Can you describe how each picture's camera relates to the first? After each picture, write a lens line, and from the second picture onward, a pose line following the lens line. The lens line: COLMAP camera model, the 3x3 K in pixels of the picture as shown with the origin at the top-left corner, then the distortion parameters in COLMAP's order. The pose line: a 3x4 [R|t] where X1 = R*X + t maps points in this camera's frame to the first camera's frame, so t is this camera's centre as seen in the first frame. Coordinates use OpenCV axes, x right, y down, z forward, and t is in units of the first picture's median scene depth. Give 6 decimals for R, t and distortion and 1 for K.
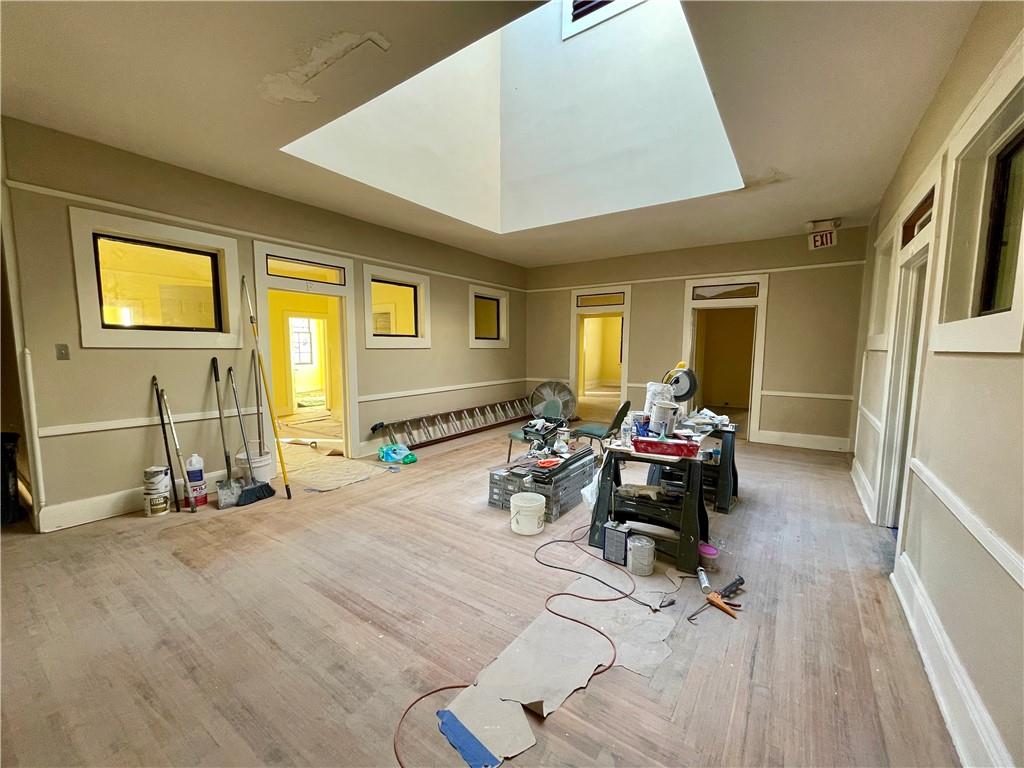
lens RADIAL K [[413.5, 0, 513.4], [0, 413.5, 386.8], [0, 0, 1]] dist [-0.001560, 0.001538]
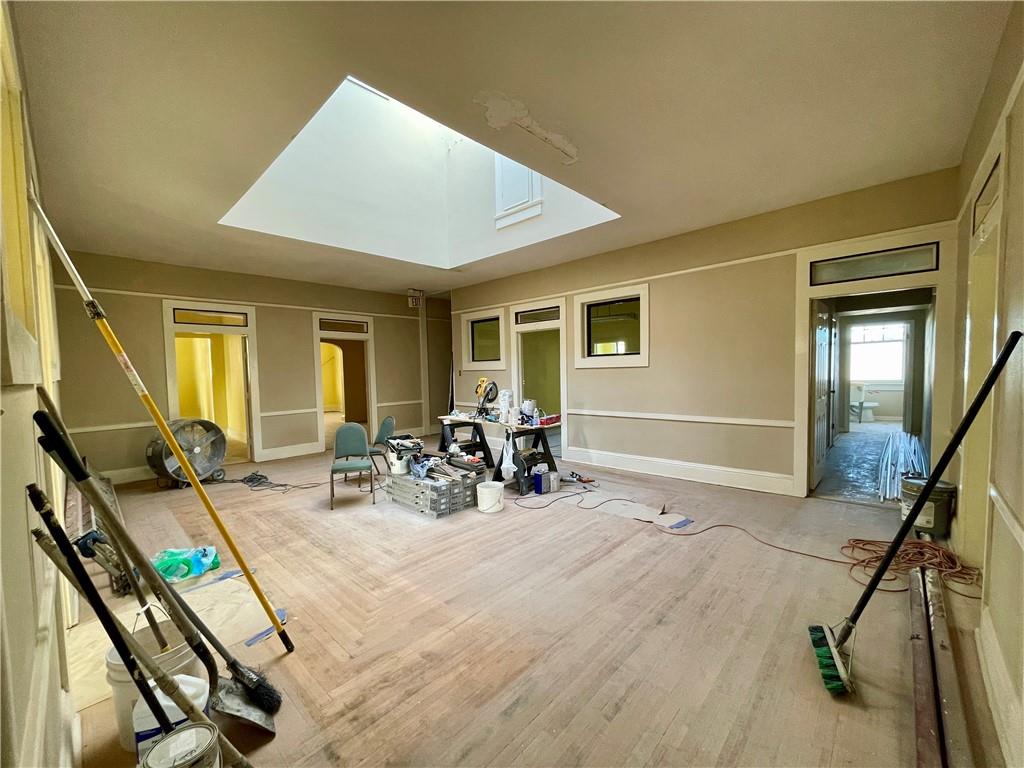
lens RADIAL K [[413.5, 0, 510.4], [0, 413.5, 388.3], [0, 0, 1]] dist [-0.001560, 0.001538]
pose [[0.141780, -0.052050, 0.988529, -0.865557], [0.117335, 0.992460, 0.035428, -0.049177], [-0.982920, 0.110966, 0.146818, 0.505843]]
